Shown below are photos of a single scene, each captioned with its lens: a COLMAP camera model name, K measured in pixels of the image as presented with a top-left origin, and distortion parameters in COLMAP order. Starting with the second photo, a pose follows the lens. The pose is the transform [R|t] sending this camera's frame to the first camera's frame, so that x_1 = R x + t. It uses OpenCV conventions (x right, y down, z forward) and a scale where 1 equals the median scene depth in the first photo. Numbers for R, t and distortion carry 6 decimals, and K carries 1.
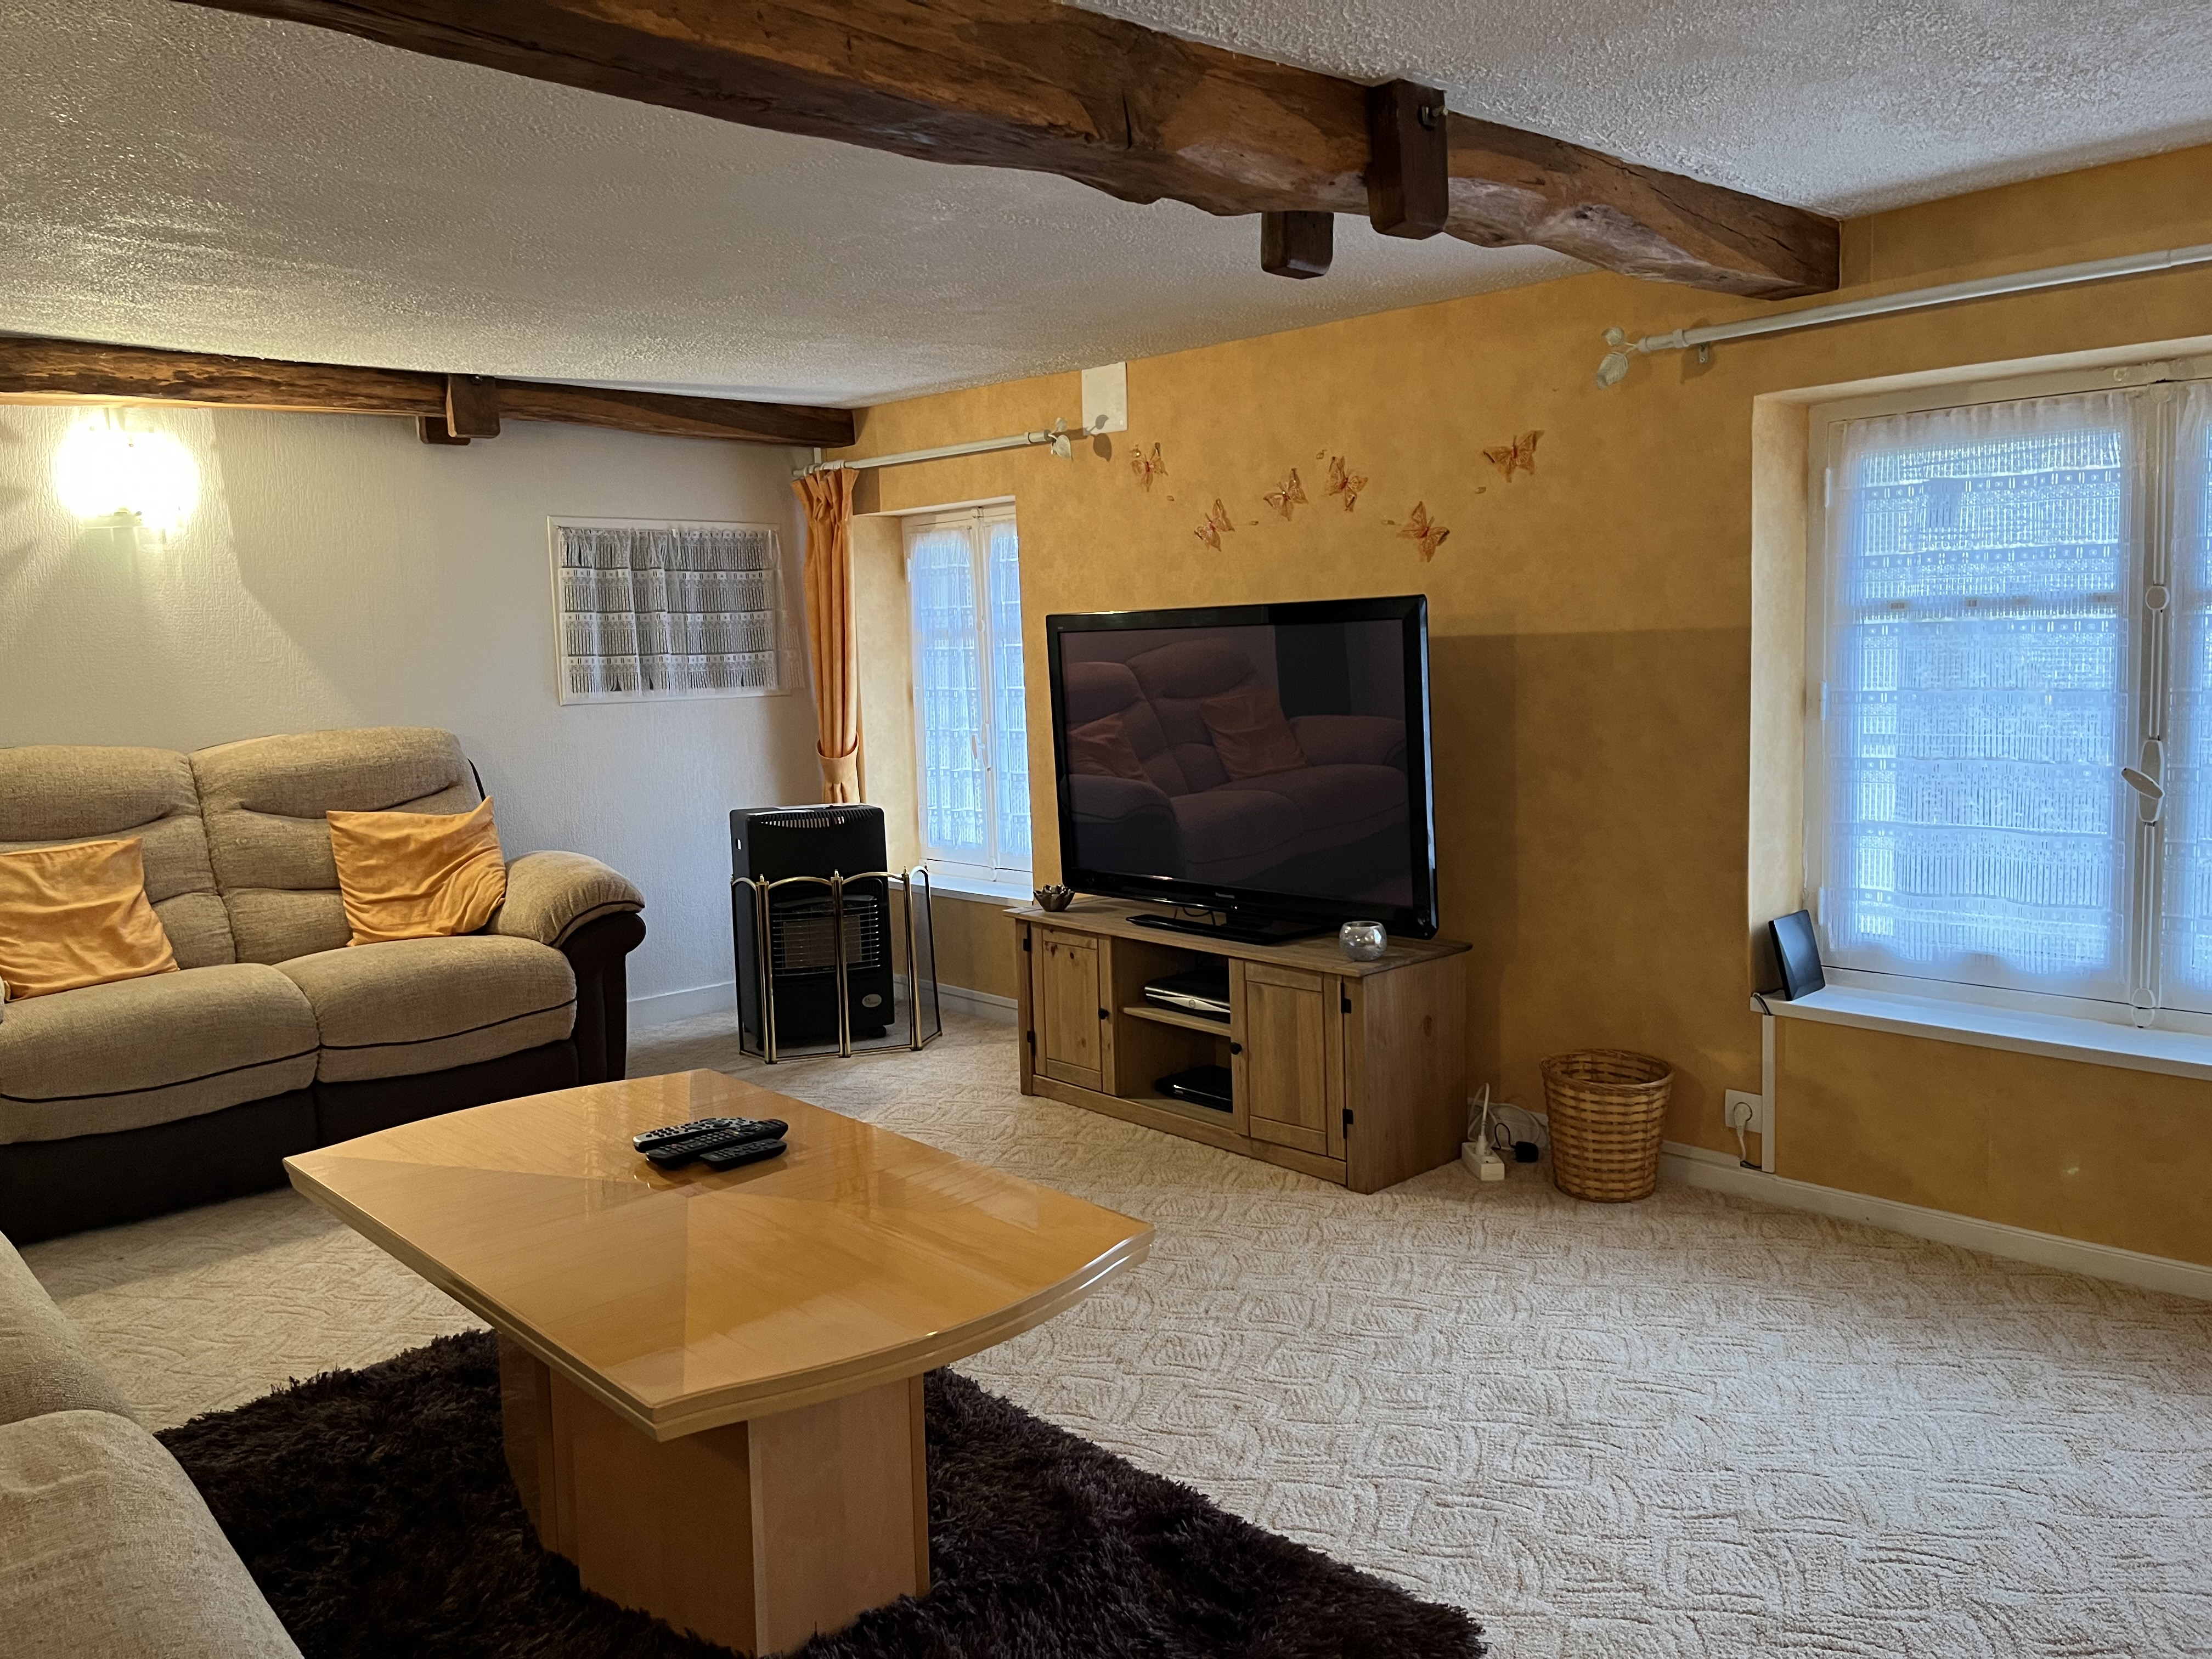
lens RADIAL K [[1678.5, 0, 1105.5], [0, 1678.5, 824.7], [0, 0, 1]] dist [0.034367, -0.023084]
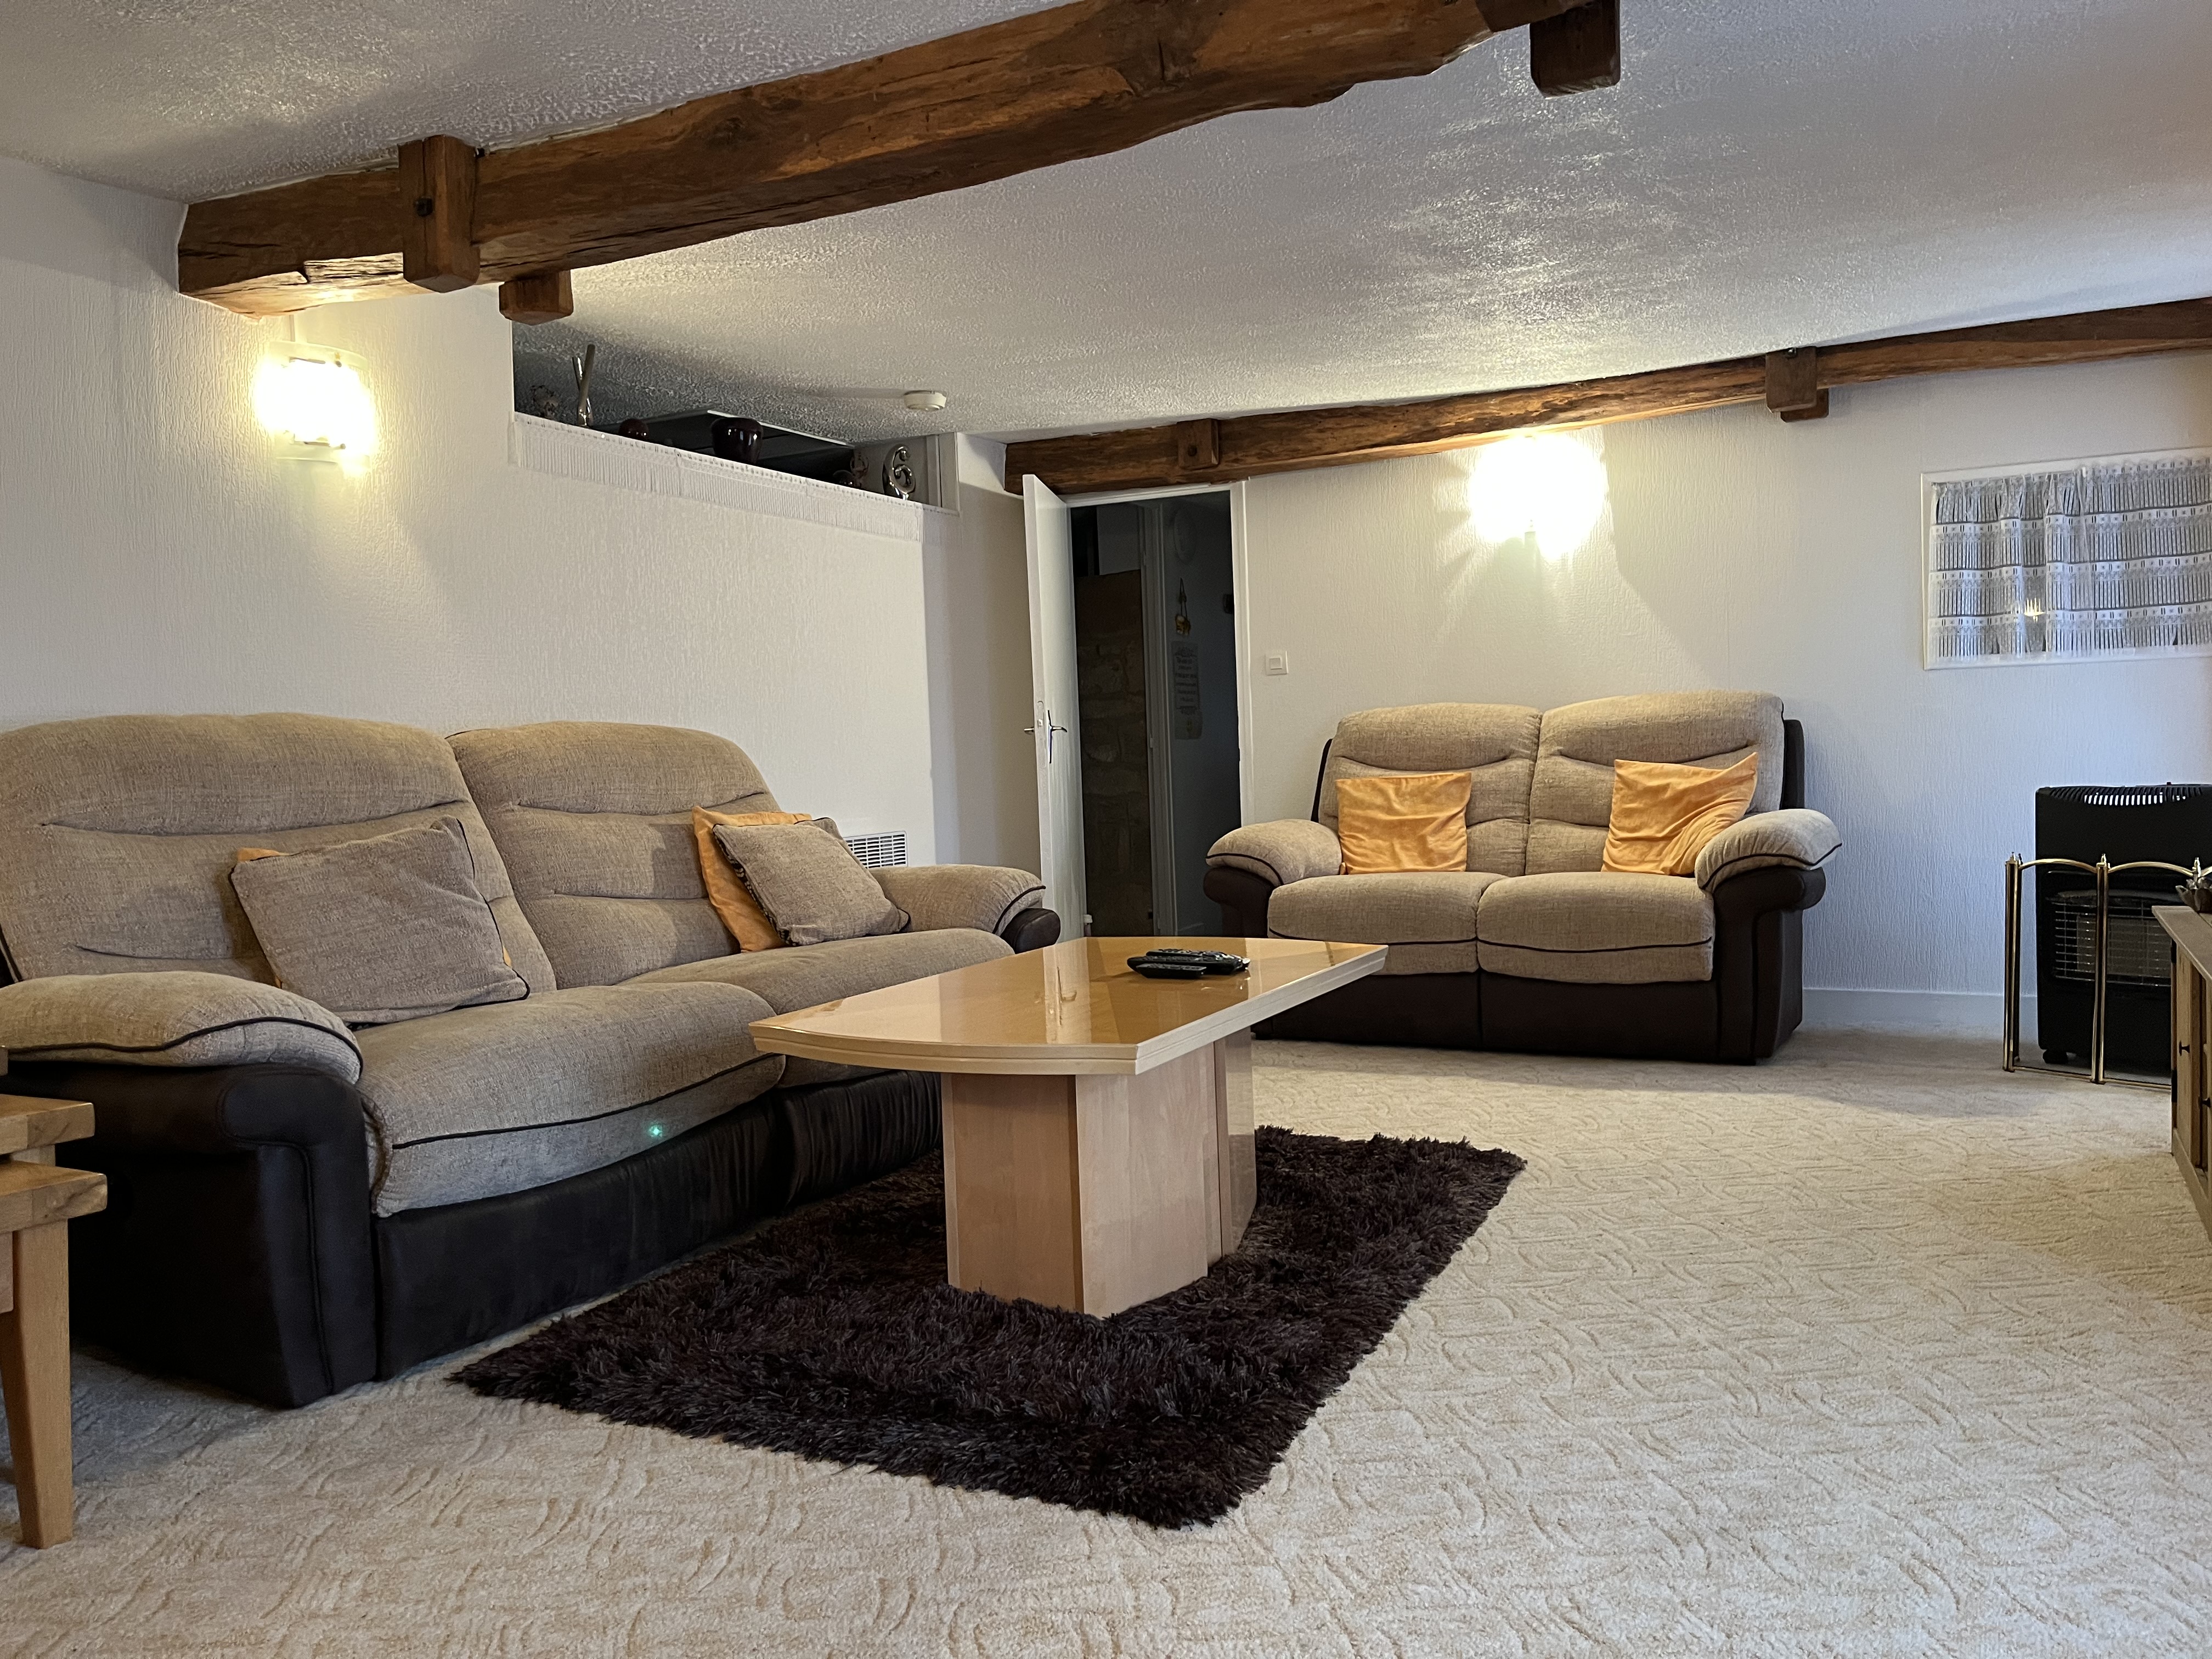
lens RADIAL K [[1678.5, 0, 1101.3], [0, 1678.5, 830.6], [0, 0, 1]] dist [0.034367, -0.023084]
pose [[0.339173, 0.059481, -0.938842, 0.514246], [-0.078180, 0.996329, 0.034879, 0.028085], [0.937470, 0.061569, 0.342578, 0.284572]]
